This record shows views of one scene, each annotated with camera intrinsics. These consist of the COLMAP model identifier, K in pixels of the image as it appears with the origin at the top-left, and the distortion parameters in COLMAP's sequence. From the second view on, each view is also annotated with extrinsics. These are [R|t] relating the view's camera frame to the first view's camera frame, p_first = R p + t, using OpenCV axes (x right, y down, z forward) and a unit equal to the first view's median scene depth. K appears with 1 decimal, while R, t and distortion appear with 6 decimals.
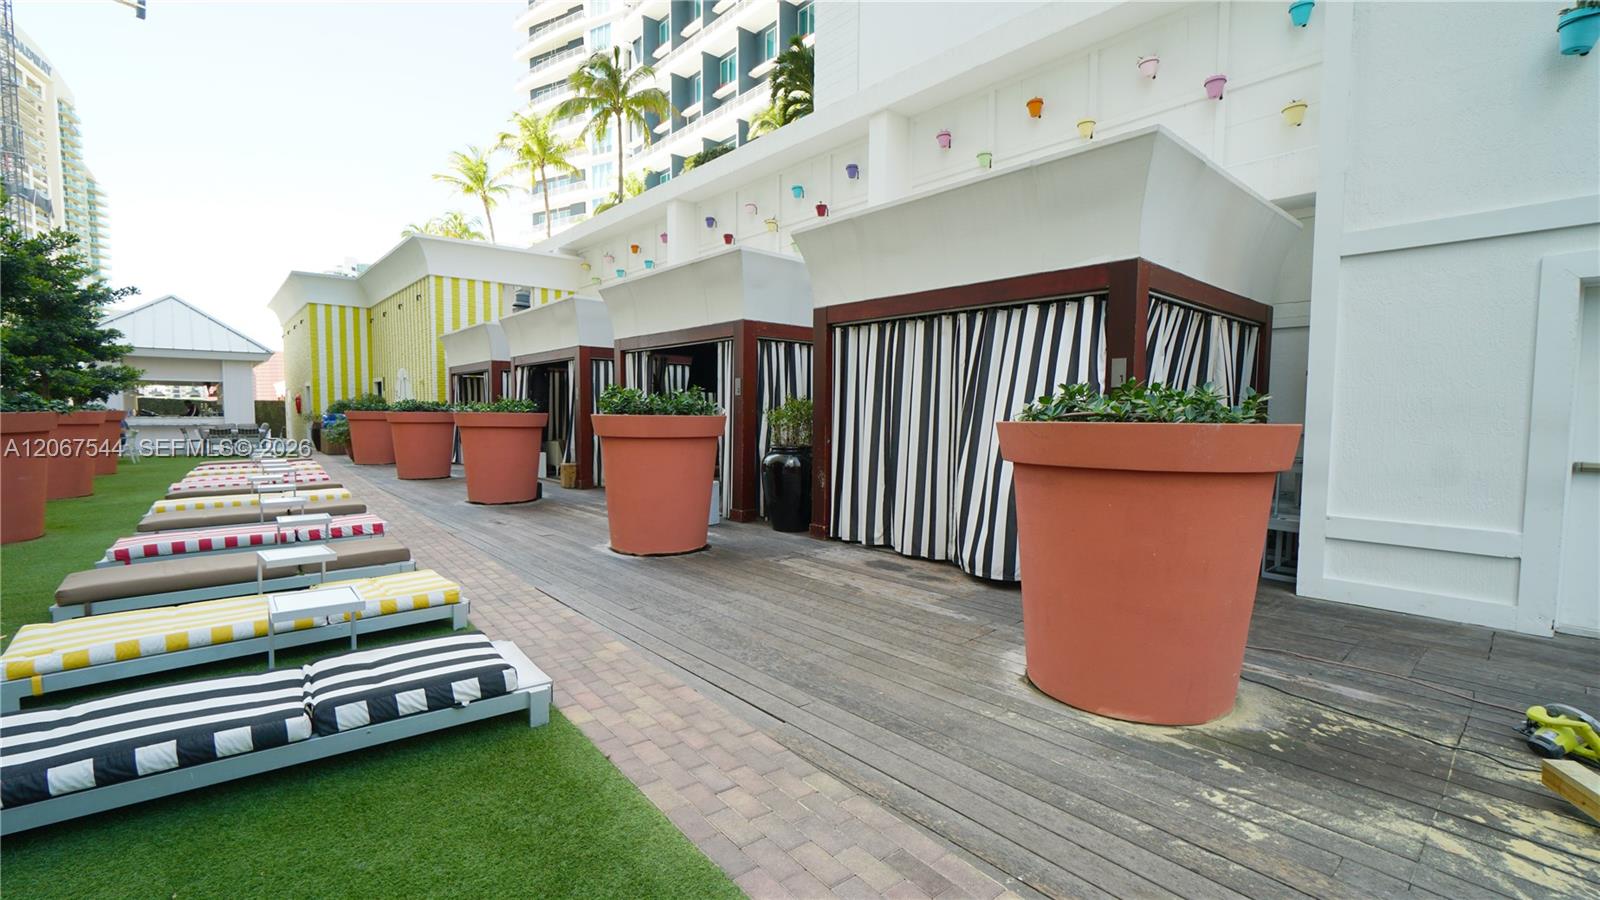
lens RADIAL K [[685.2, 0, 800.0], [0, 685.2, 450.0], [0, 0, 1]] dist [-0.001710, 0.000183]
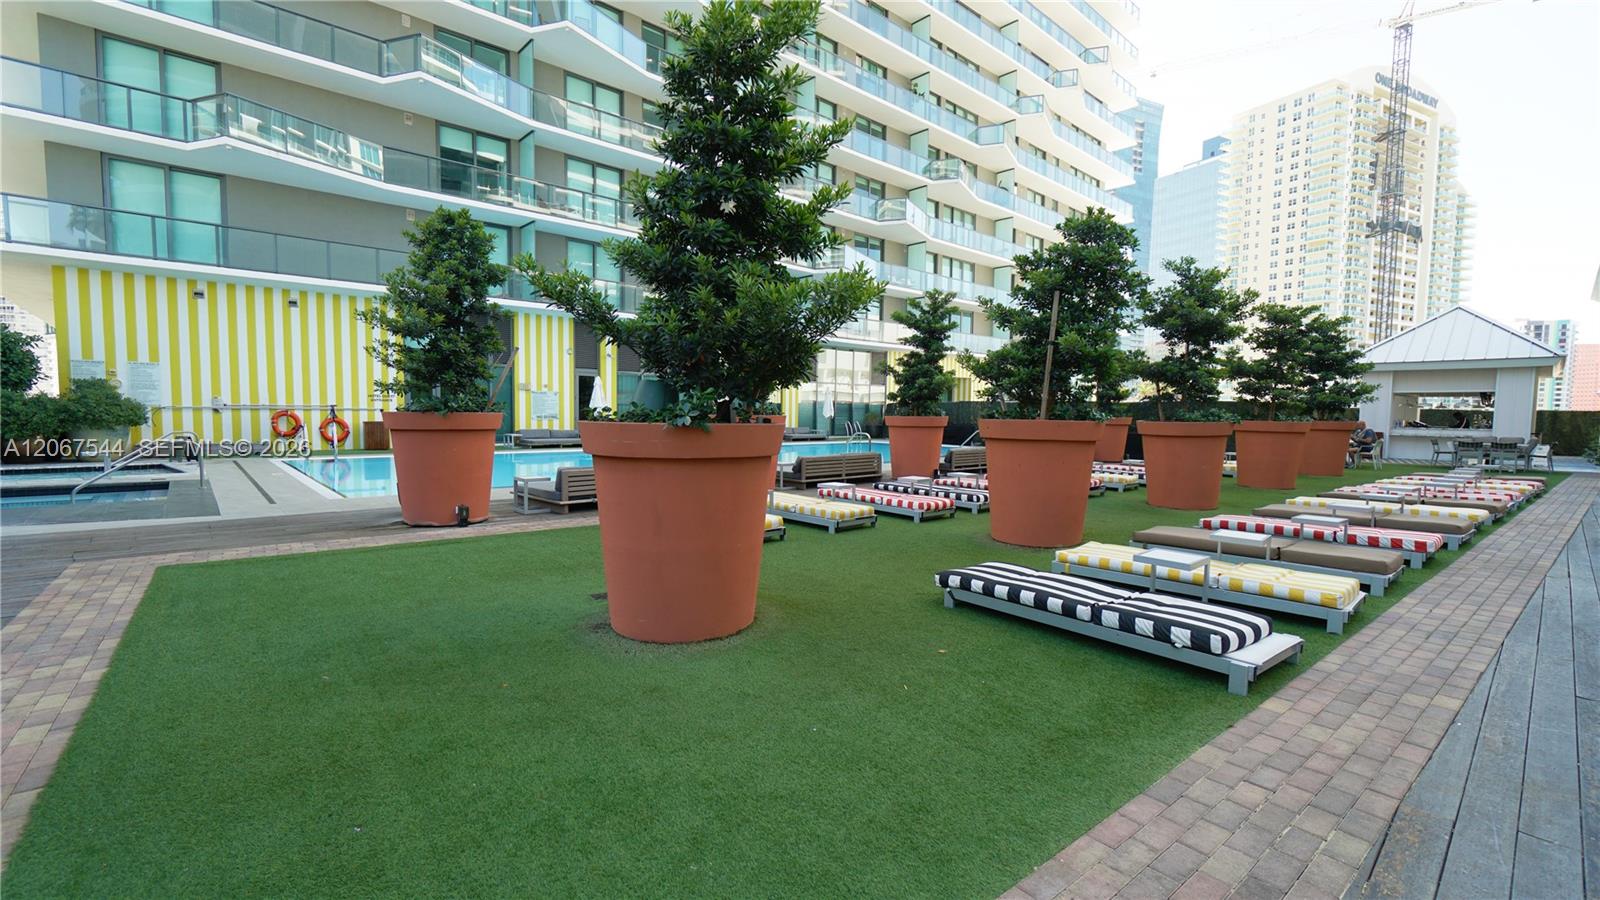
lens RADIAL K [[716.0, 0, 800.0], [0, 716.0, 450.0], [0, 0, 1]] dist [0.001309, 0.000078]
pose [[0.033462, 0.051454, -0.998115, 0.603679], [-0.069541, 0.996373, 0.049033, -0.015738], [0.997018, 0.067769, 0.036918, 0.141111]]
